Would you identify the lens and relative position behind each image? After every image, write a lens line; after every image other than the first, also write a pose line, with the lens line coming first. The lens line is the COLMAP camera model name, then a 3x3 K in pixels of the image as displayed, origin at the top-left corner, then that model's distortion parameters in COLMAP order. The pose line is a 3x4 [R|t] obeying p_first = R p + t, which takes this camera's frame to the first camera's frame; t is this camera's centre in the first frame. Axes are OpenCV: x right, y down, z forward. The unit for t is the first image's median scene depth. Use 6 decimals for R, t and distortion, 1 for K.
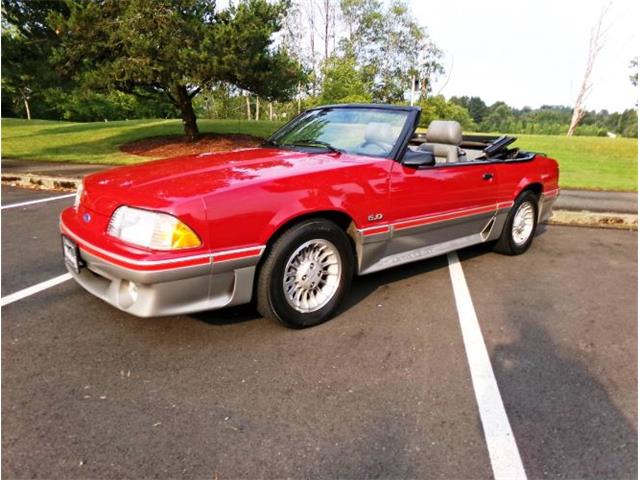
lens RADIAL K [[436.7, 0, 312.7], [0, 436.7, 246.5], [0, 0, 1]] dist [-0.046825, 0.079338]
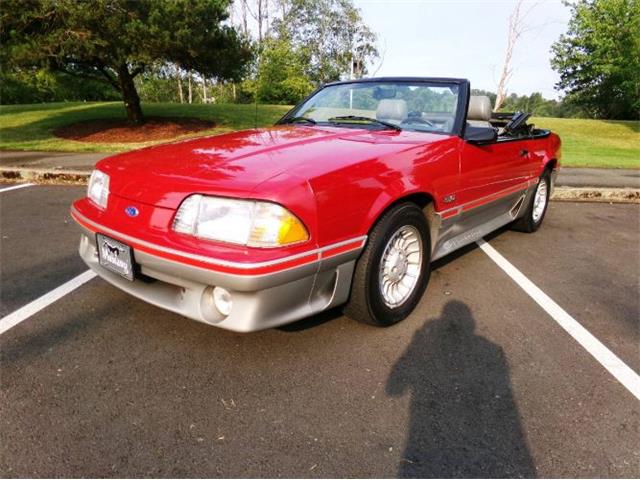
lens RADIAL K [[431.4, 0, 311.7], [0, 431.4, 243.1], [0, 0, 1]] dist [-0.009247, 0.023731]
pose [[0.988206, -0.050372, 0.144607, -0.075147], [0.046070, 0.998395, 0.032952, -0.004499], [-0.146035, -0.025902, 0.988940, 0.037744]]
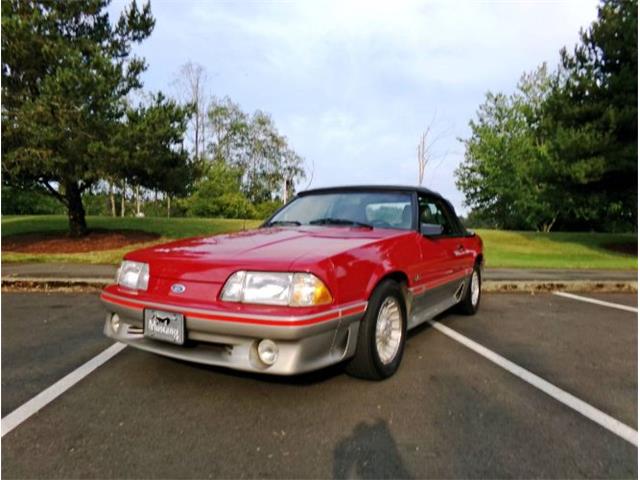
lens RADIAL K [[436.7, 0, 312.7], [0, 436.7, 246.5], [0, 0, 1]] dist [-0.046825, 0.079338]
pose [[0.950402, -0.022290, 0.310223, -0.130467], [0.089295, 0.974993, -0.203508, 0.016876], [-0.297929, 0.221116, 0.928626, -0.007937]]
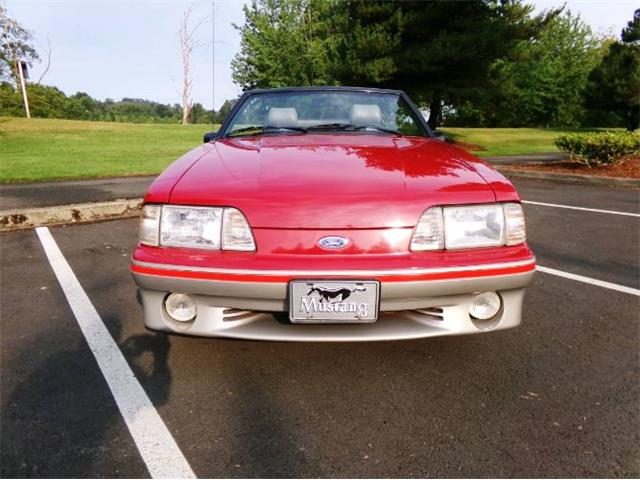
lens RADIAL K [[431.4, 0, 311.7], [0, 431.4, 243.1], [0, 0, 1]] dist [-0.009247, 0.023731]
pose [[0.642942, -0.224746, 0.732198, -0.250389], [0.216589, 0.970310, 0.107648, -0.035403], [-0.734653, 0.089375, 0.672531, 0.141879]]
